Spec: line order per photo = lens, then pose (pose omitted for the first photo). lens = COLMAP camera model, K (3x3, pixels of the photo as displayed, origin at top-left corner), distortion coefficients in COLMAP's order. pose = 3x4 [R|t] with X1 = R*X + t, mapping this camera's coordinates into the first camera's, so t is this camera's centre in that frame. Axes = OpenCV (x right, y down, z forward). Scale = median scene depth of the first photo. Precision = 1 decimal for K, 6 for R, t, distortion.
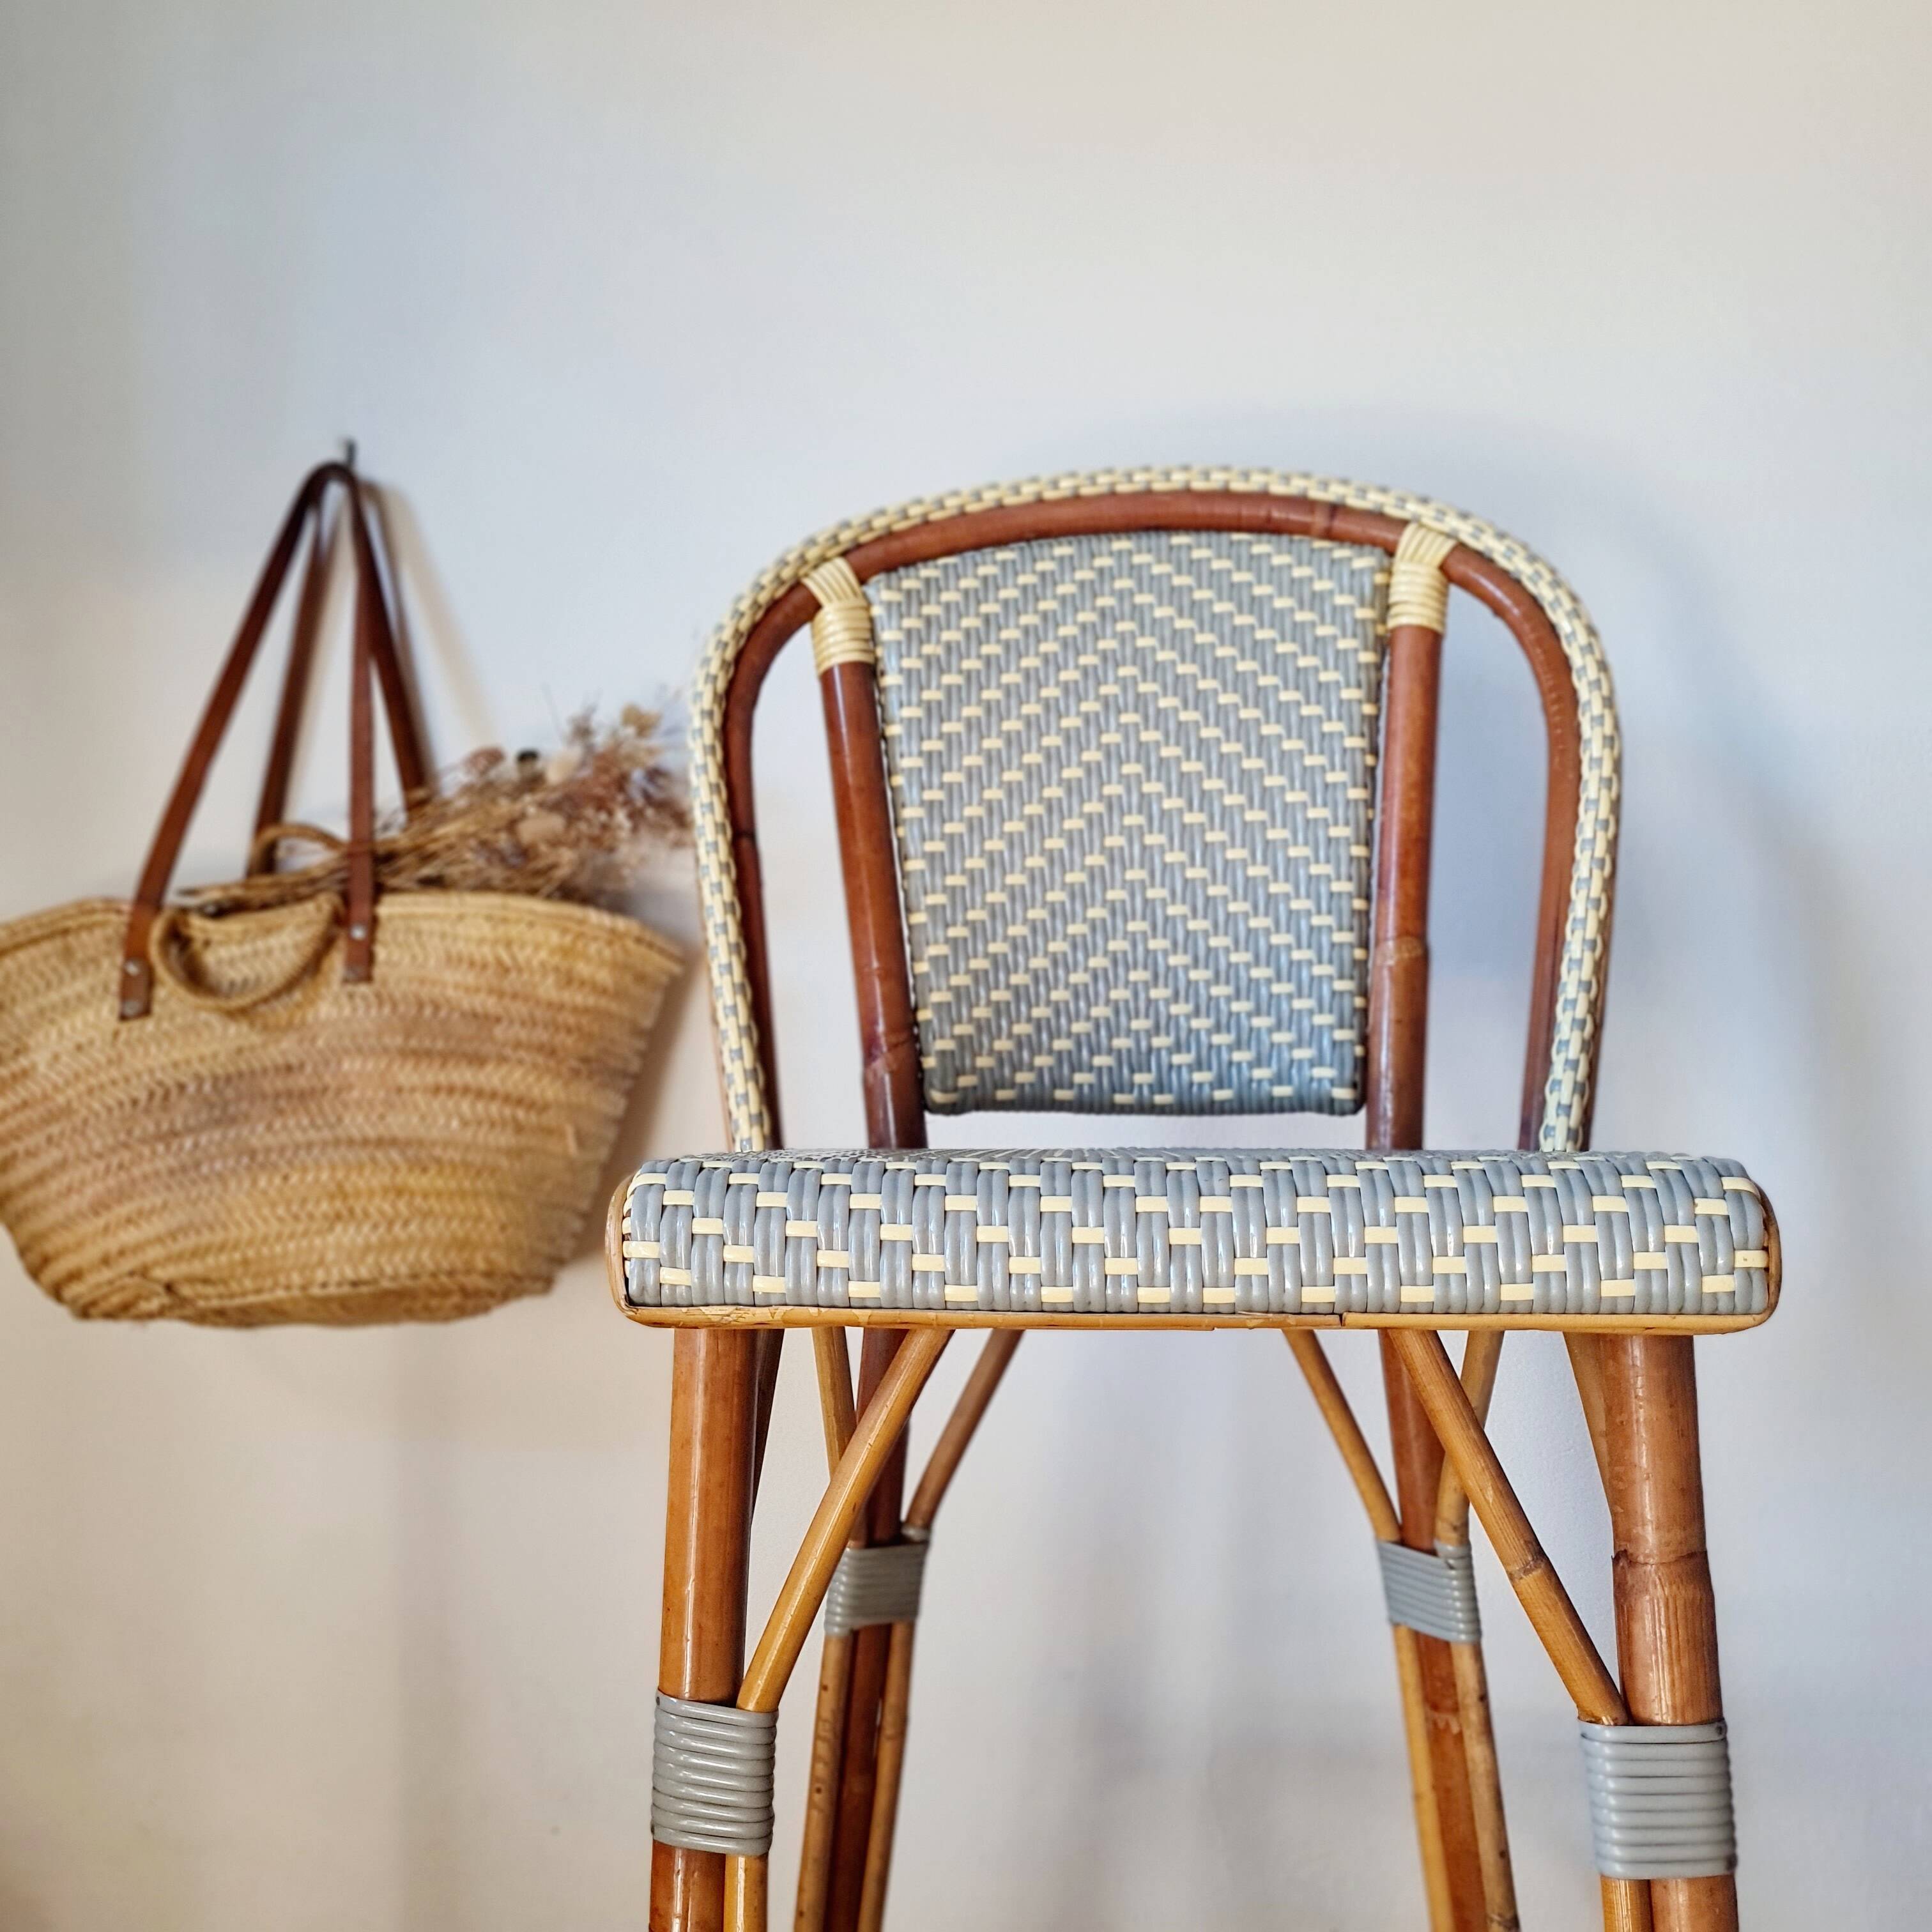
lens RADIAL K [[2504.8, 0, 918.5], [0, 2504.8, 877.6], [0, 0, 1]] dist [0.027229, 0.026595]
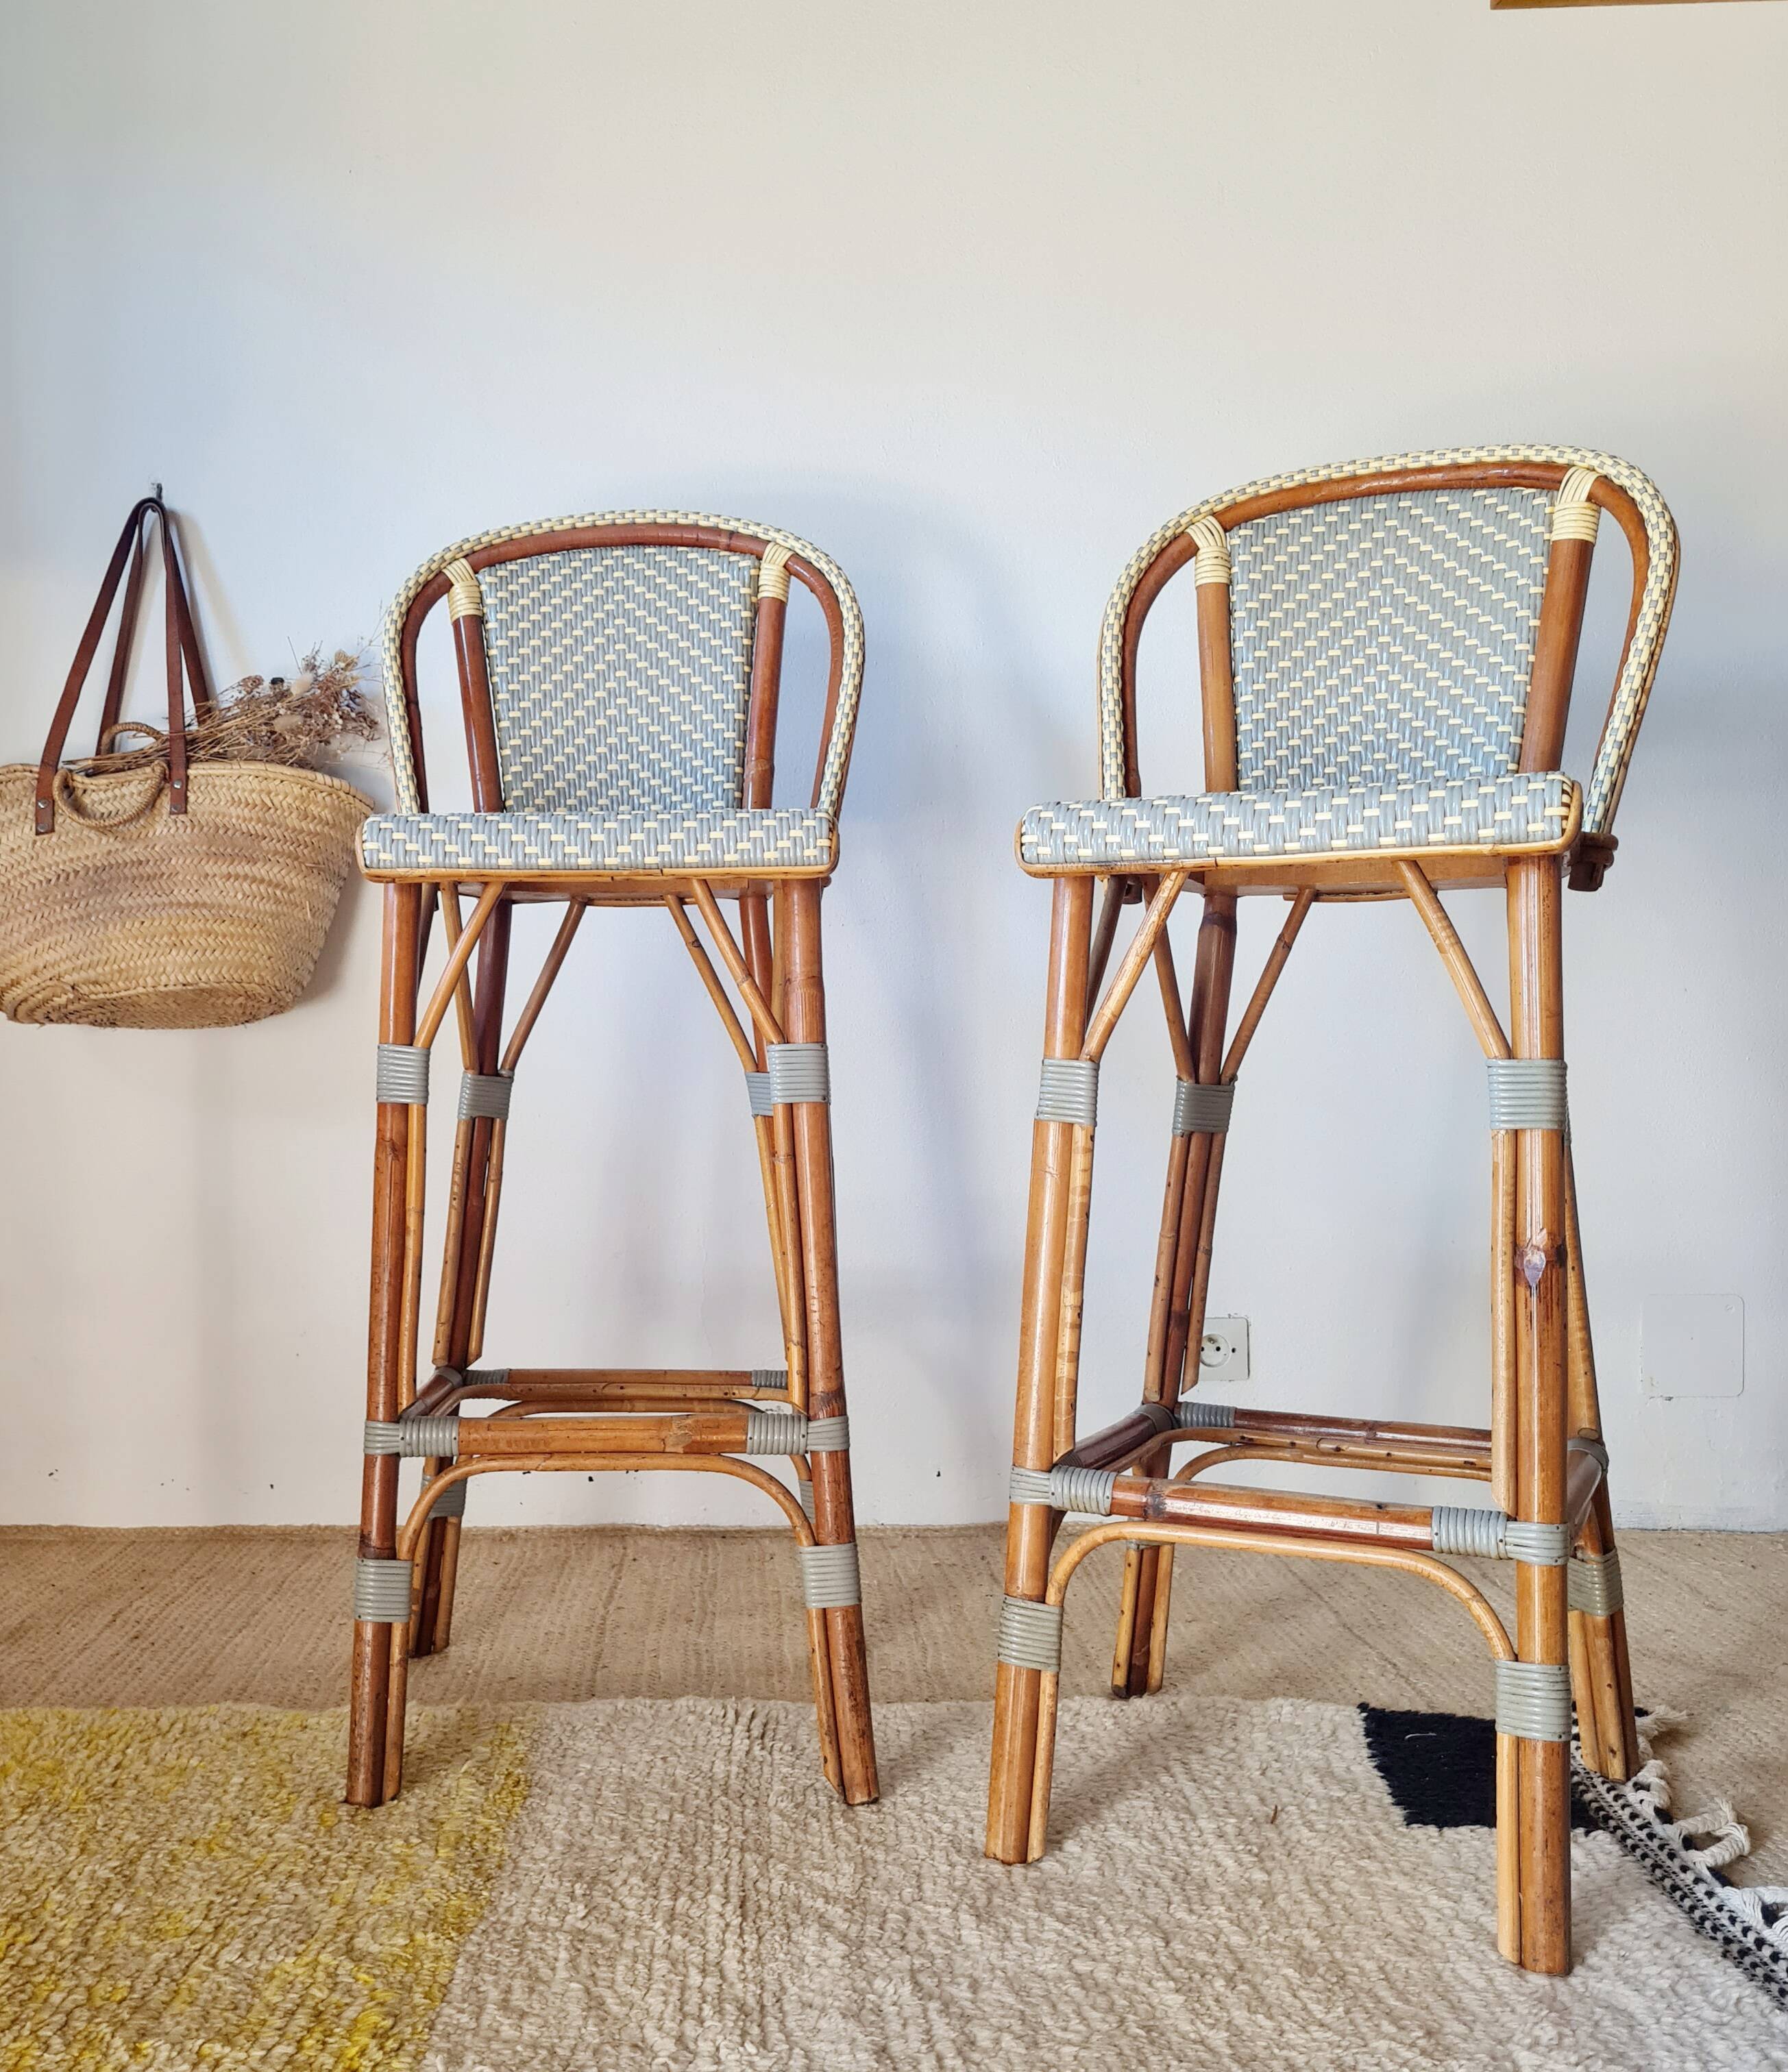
lens RADIAL K [[2776.1, 0, 797.1], [0, 2776.1, 1029.5], [0, 0, 1]] dist [0.041360, -0.031356]
pose [[0.997553, -0.004735, 0.069752, 0.068755], [0.002295, 0.999384, 0.035024, 0.146241], [-0.069875, -0.034778, 0.996949, -1.059119]]
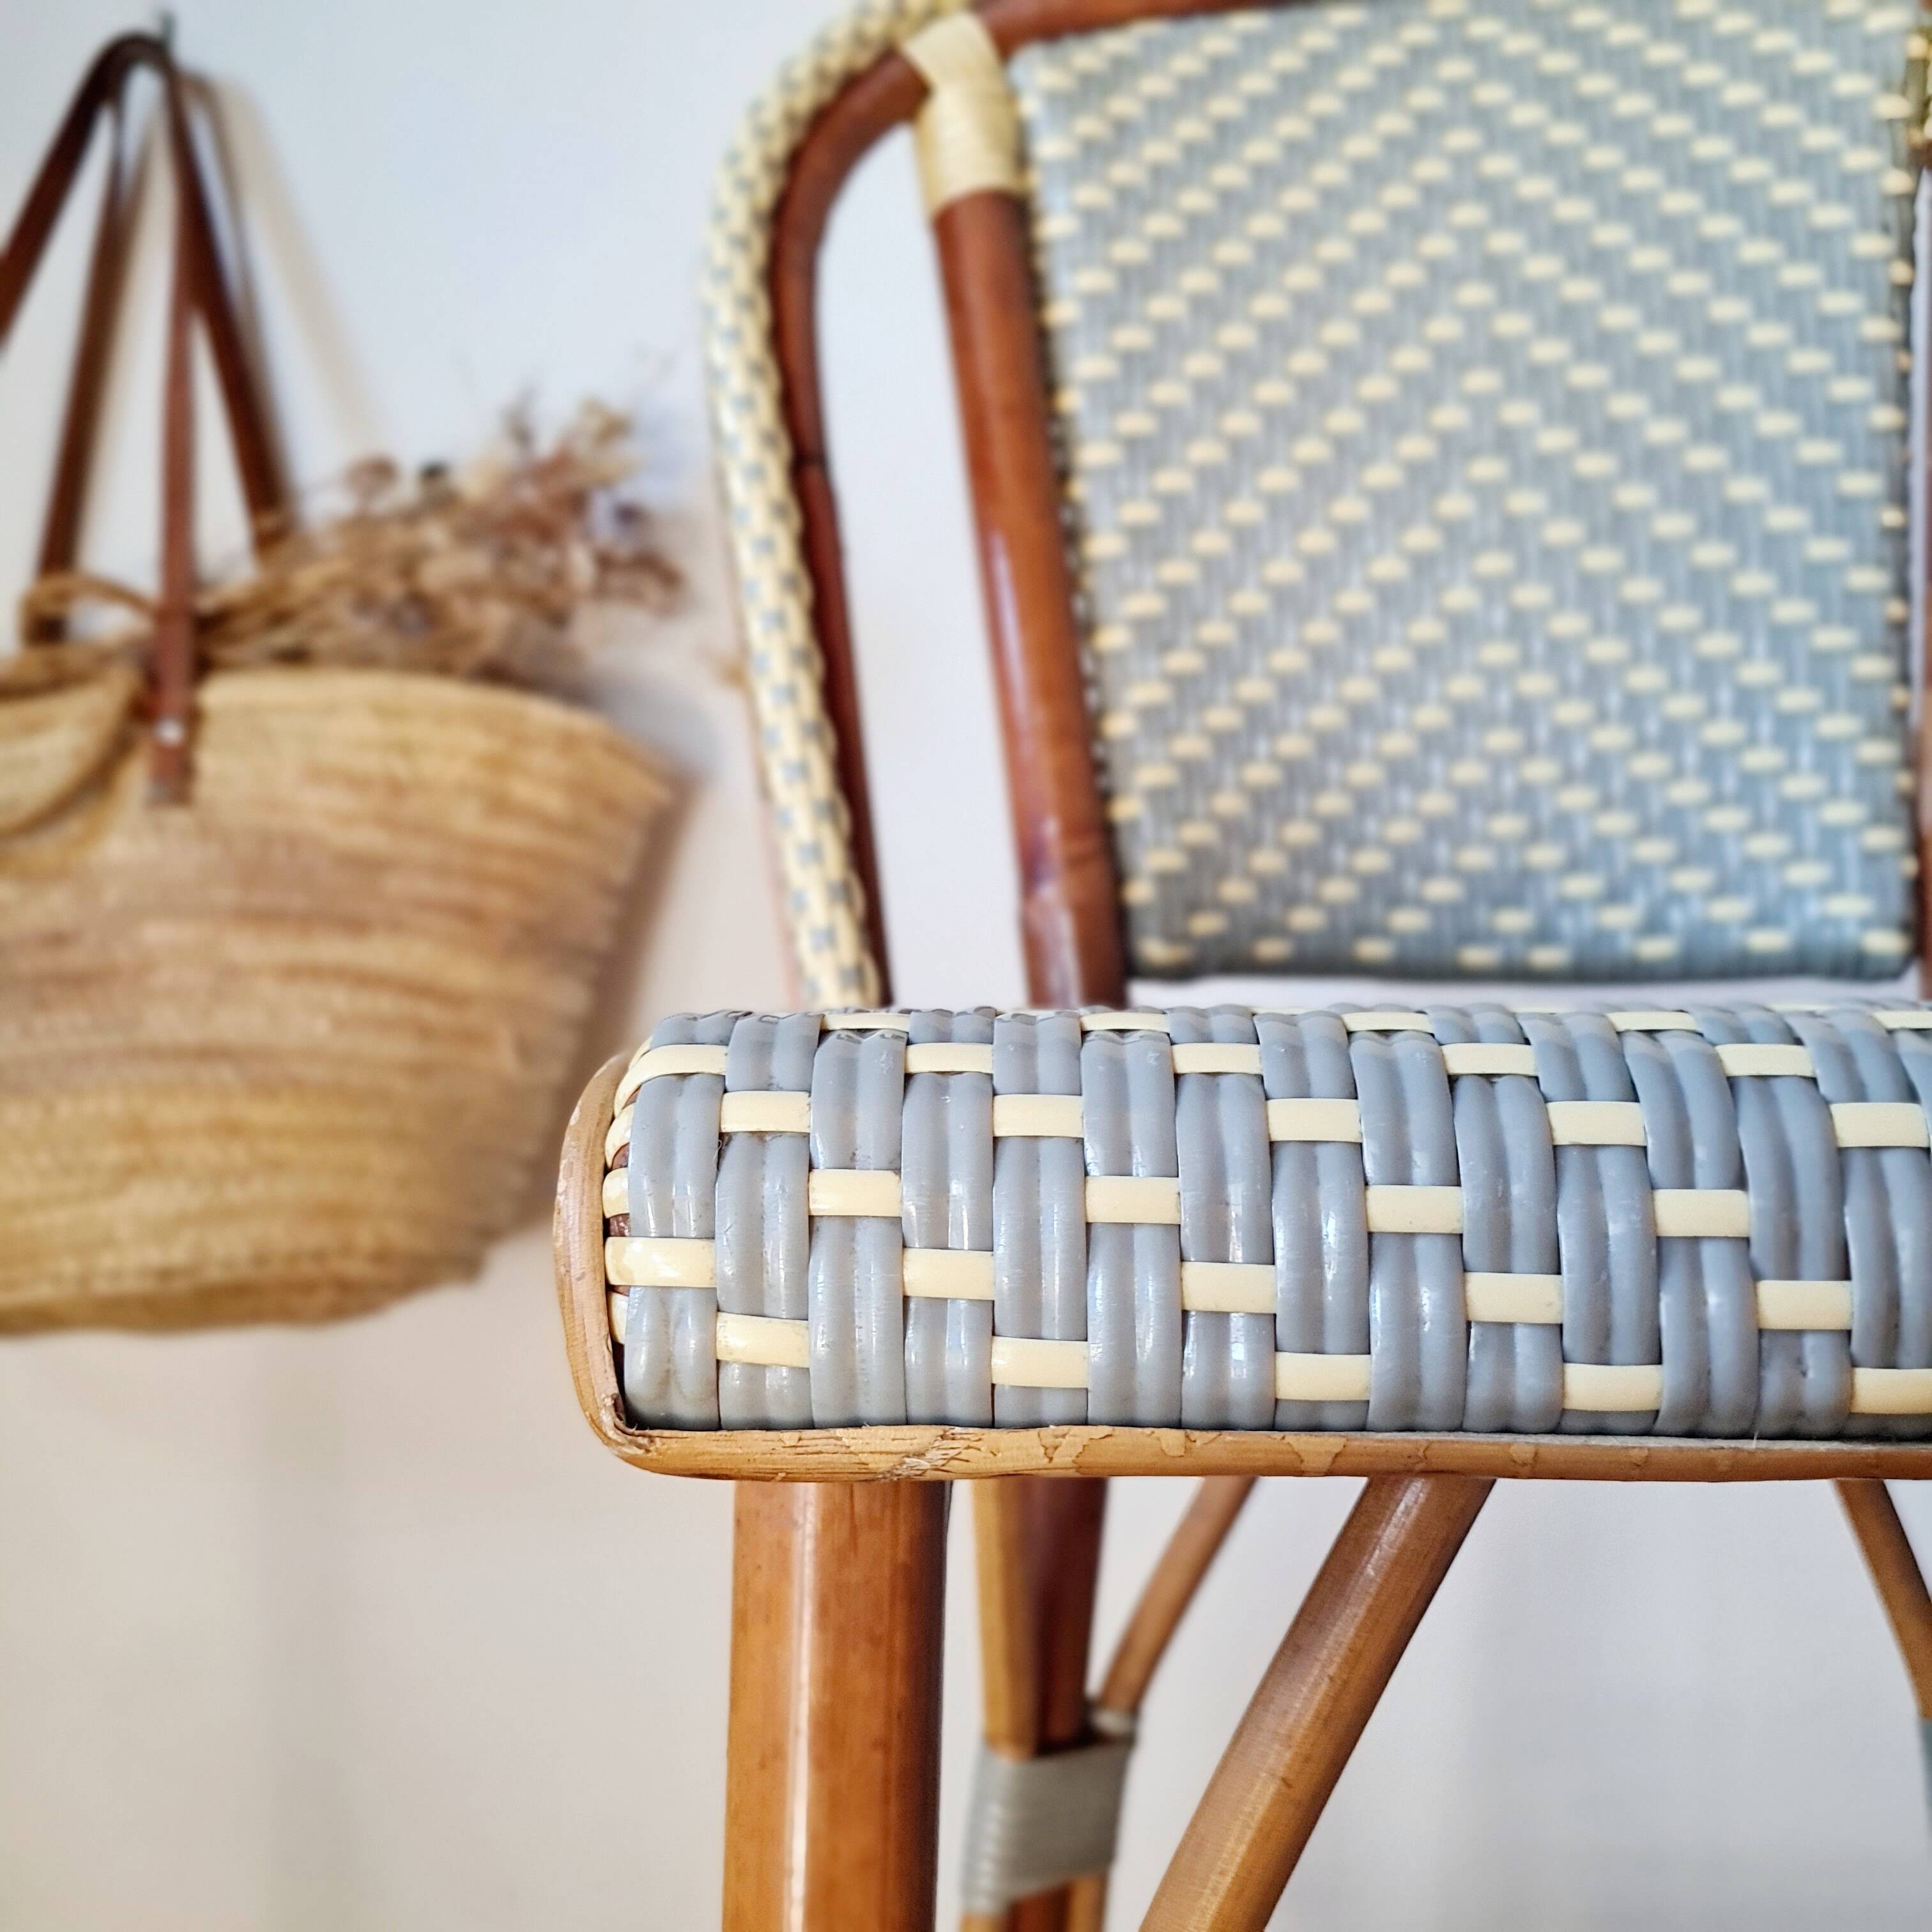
lens RADIAL K [[2559.1, 0, 966.0], [0, 2559.1, 966.0], [0, 0, 1]] dist [0.013550, 0.005581]
pose [[0.999454, -0.001661, 0.033013, -0.050132], [-0.000198, 0.998417, 0.056239, 0.055185], [-0.033054, -0.056215, 0.997871, 0.407372]]
